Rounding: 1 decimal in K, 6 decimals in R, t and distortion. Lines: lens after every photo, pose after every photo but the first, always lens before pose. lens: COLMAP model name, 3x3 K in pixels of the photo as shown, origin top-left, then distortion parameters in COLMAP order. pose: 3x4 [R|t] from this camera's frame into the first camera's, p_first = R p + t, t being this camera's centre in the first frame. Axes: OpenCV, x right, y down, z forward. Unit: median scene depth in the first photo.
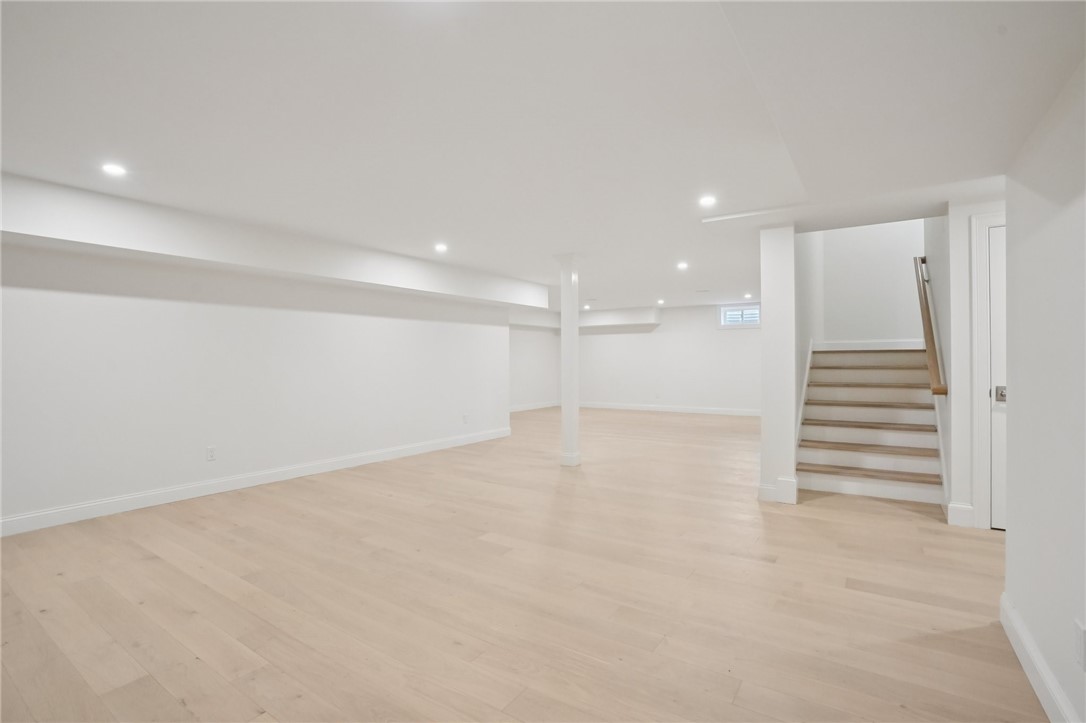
lens RADIAL K [[516.4, 0, 541.5], [0, 516.4, 355.1], [0, 0, 1]] dist [-0.032846, -0.004162]
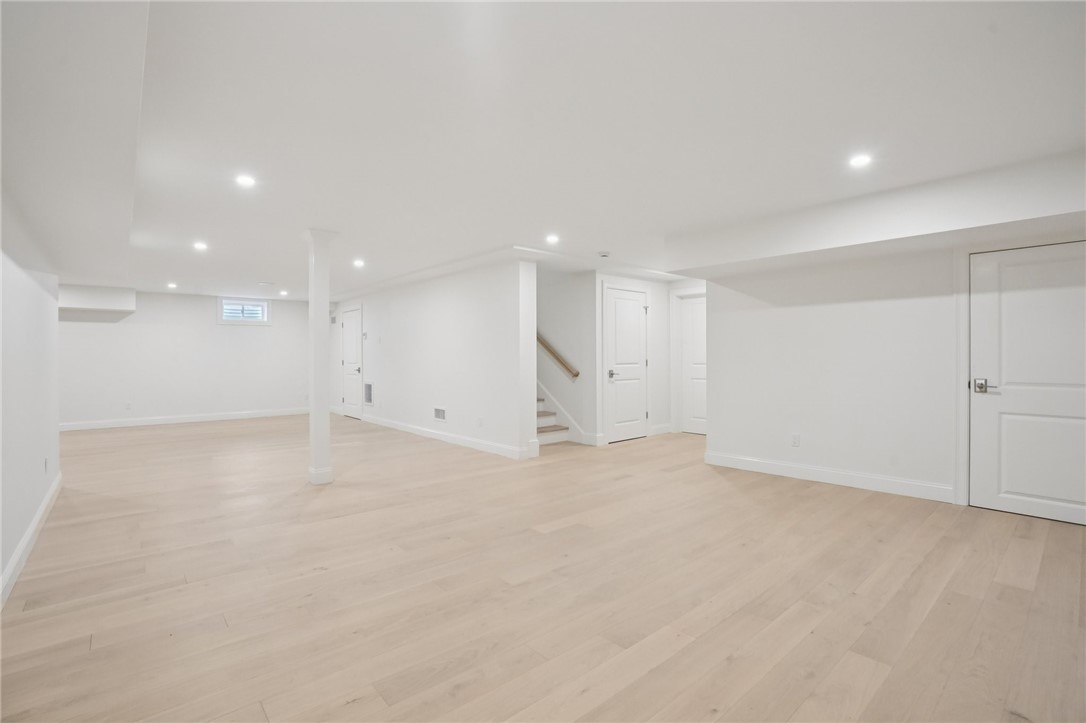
lens RADIAL K [[516.4, 0, 541.9], [0, 516.4, 363.8], [0, 0, 1]] dist [-0.032846, -0.004162]
pose [[0.228015, -0.010964, 0.973596, -0.923774], [-0.004001, 0.999918, 0.012198, 0.010995], [-0.973649, -0.006677, 0.227952, 0.653751]]
